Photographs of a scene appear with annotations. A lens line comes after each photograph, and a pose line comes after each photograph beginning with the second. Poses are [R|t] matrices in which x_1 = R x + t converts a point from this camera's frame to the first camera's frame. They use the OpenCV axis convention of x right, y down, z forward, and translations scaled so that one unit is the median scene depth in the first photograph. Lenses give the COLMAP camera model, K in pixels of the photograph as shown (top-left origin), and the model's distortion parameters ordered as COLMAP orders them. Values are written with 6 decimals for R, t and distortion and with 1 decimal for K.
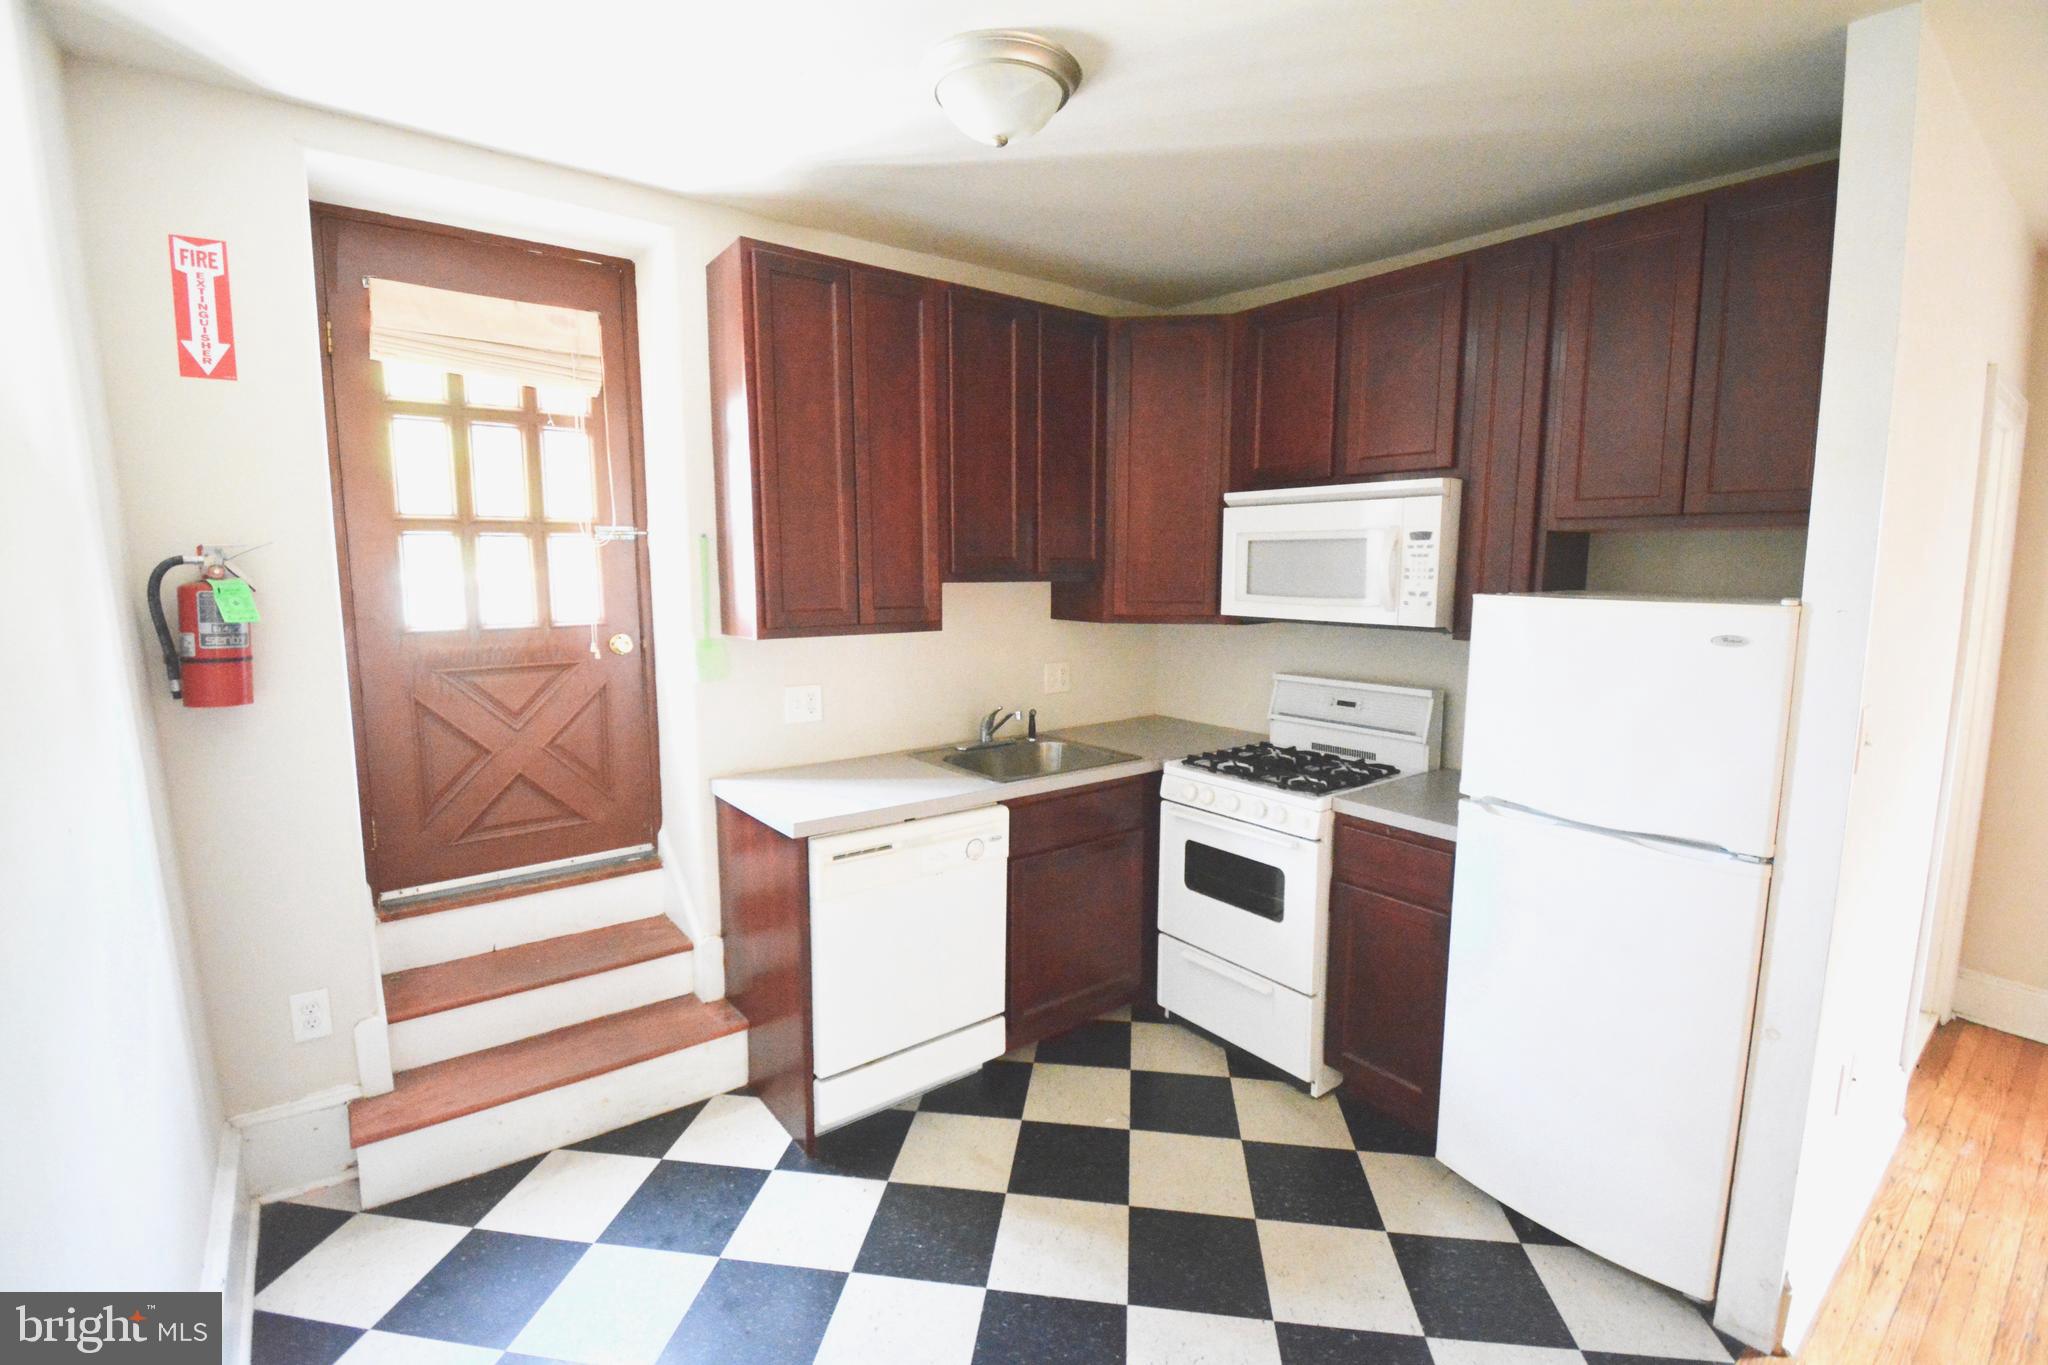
lens RADIAL K [[904.5, 0, 1024.9], [0, 904.5, 671.1], [0, 0, 1]] dist [0.007522, -0.017091]
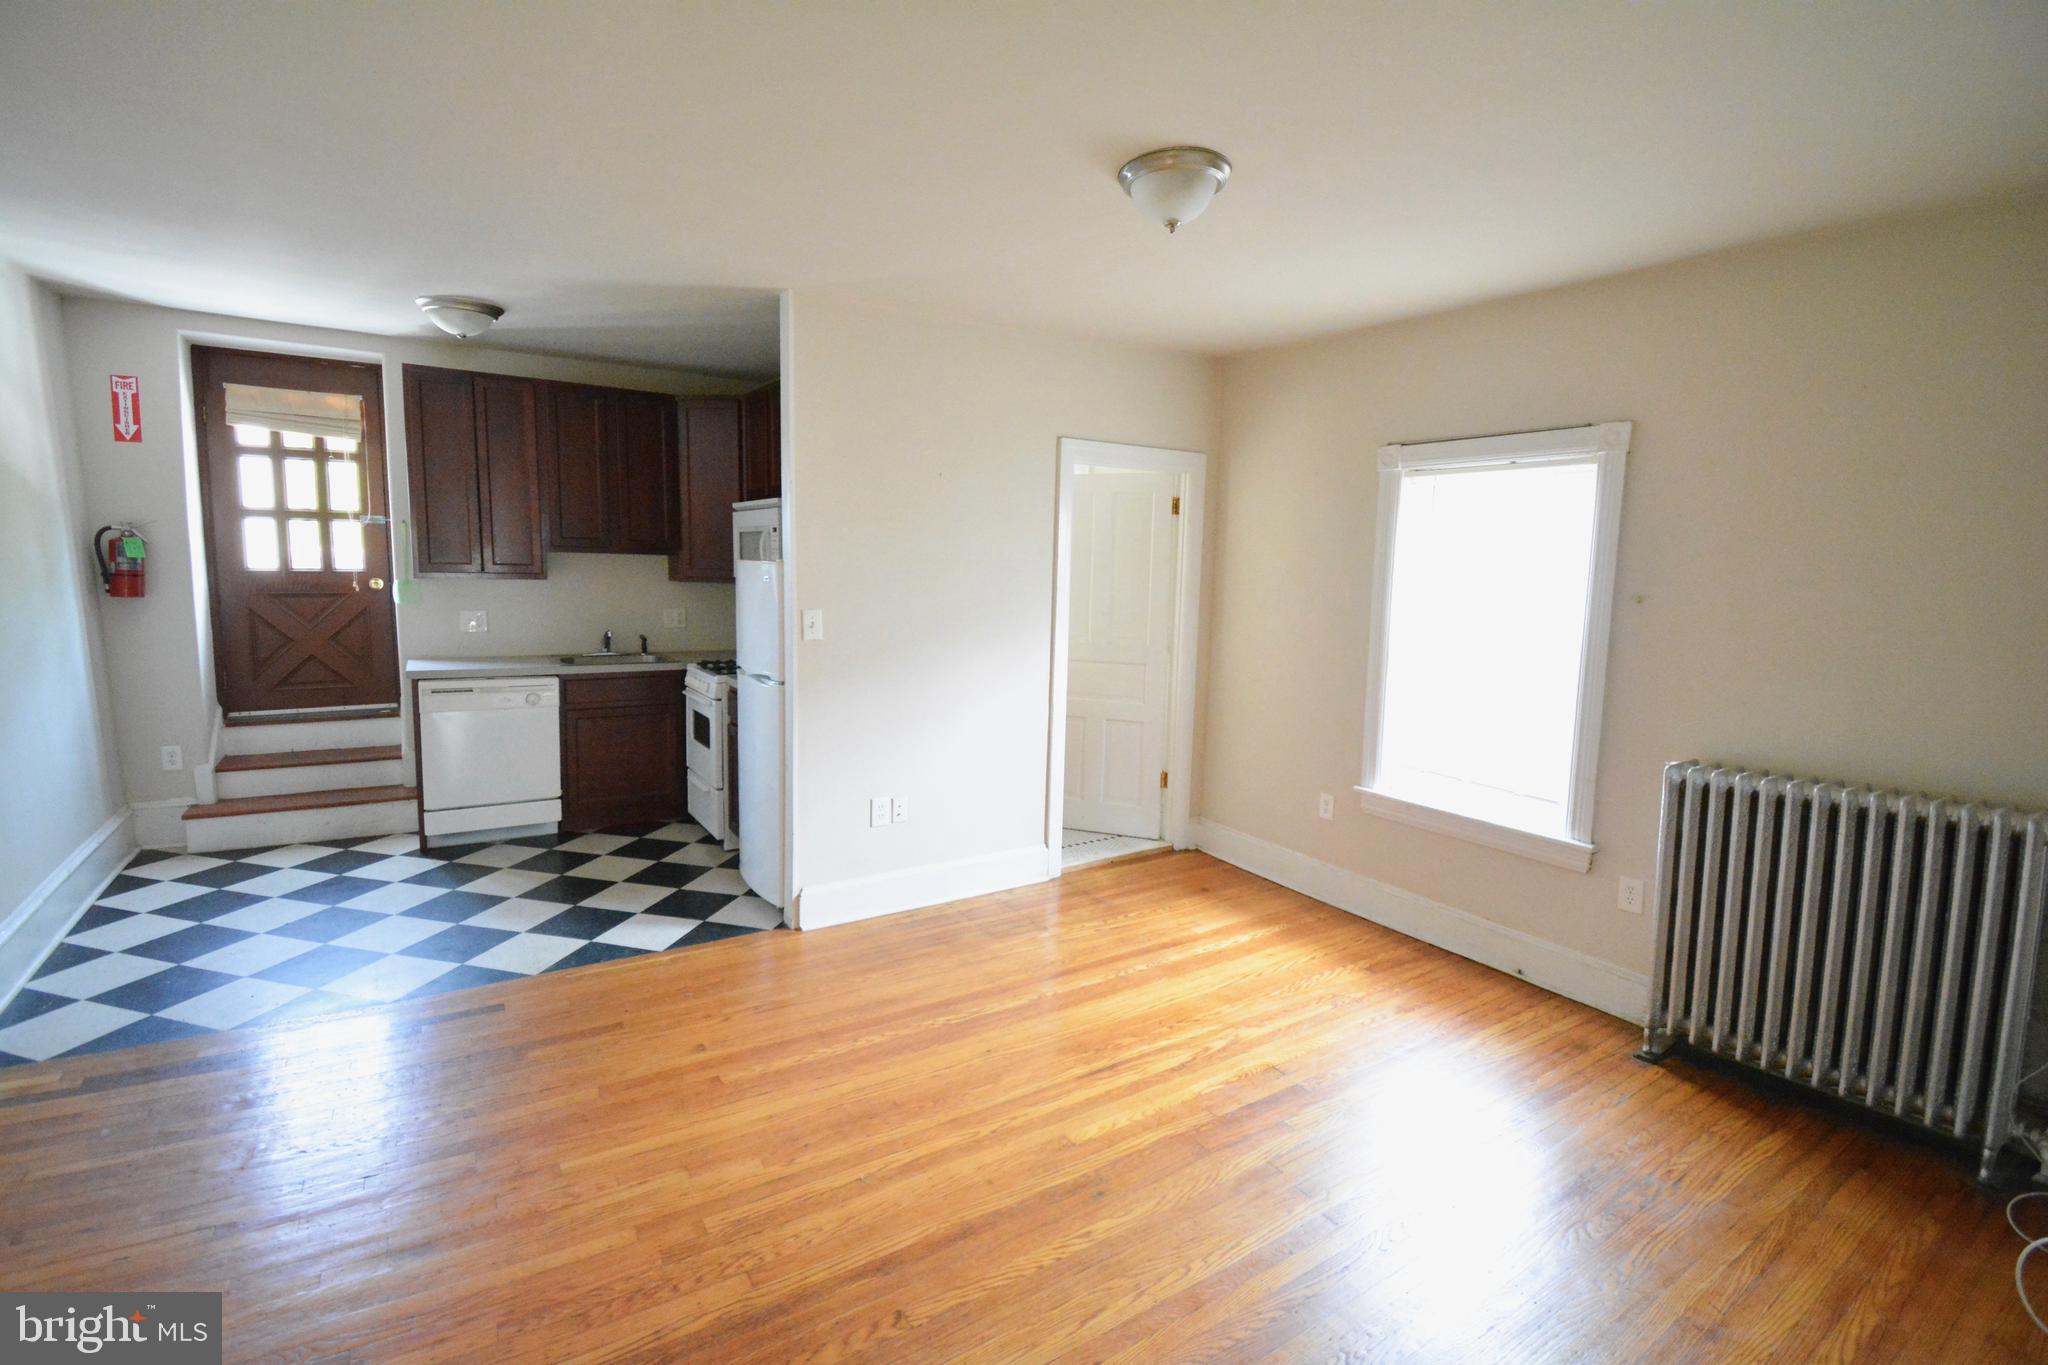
lens RADIAL K [[904.5, 0, 1024.9], [0, 904.5, 671.1], [0, 0, 1]] dist [0.007522, -0.017091]
pose [[0.996936, 0.031247, -0.071703, 1.058828], [-0.031550, 0.999497, -0.003100, 0.118167], [0.071570, 0.005353, 0.997421, -0.732850]]
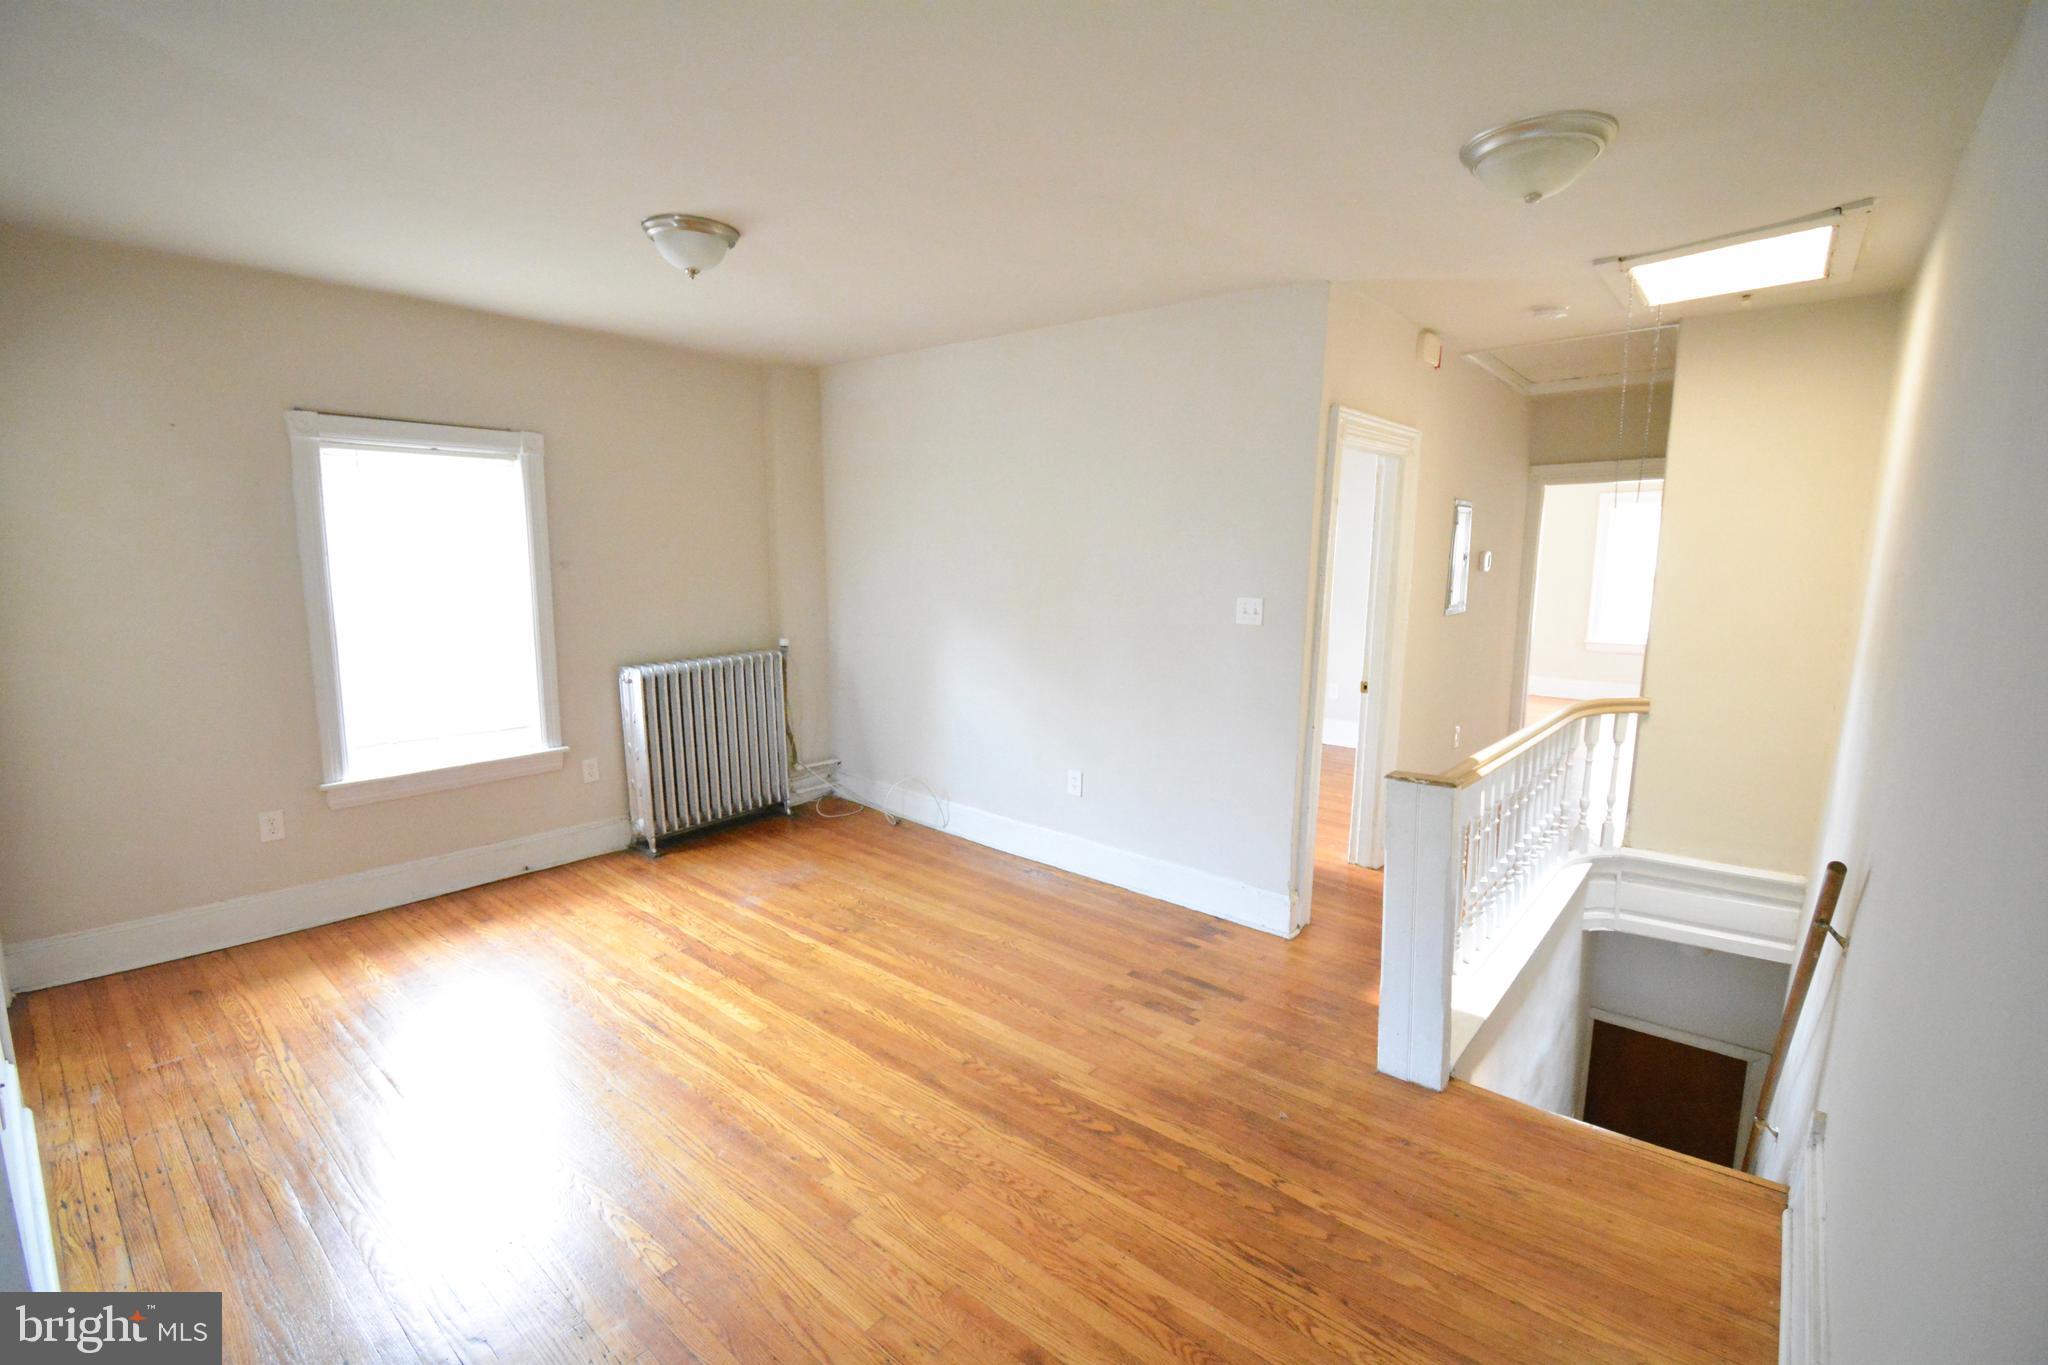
lens RADIAL K [[904.5, 0, 1024.9], [0, 904.5, 671.1], [0, 0, 1]] dist [0.007522, -0.017091]
pose [[-0.206925, -0.140925, 0.968154, -0.087061], [0.108195, 0.980206, 0.165804, -0.001174], [-0.972356, 0.139058, -0.187581, 0.060393]]
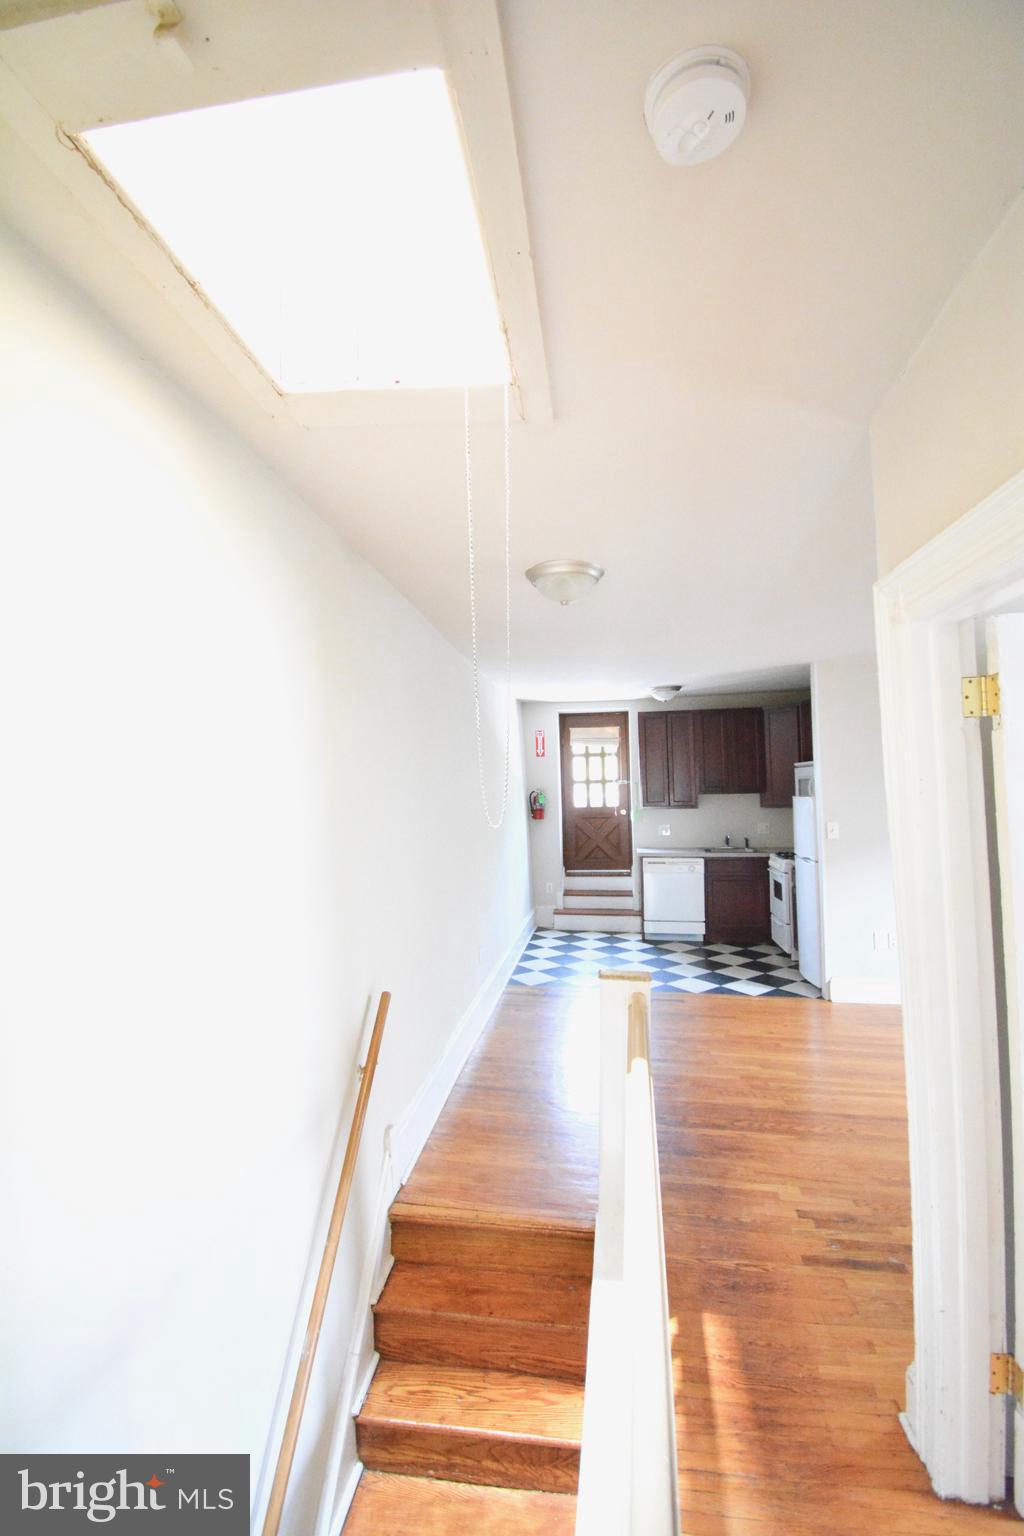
lens RADIAL K [[678.4, 0, 512.0], [0, 678.4, 768.0], [0, 0, 1]] dist [0.007522, -0.017091]
pose [[0.689405, -0.040141, -0.723263, 1.422124], [-0.065366, 0.990943, -0.117302, 0.165394], [0.721421, 0.128145, 0.680537, -1.397342]]
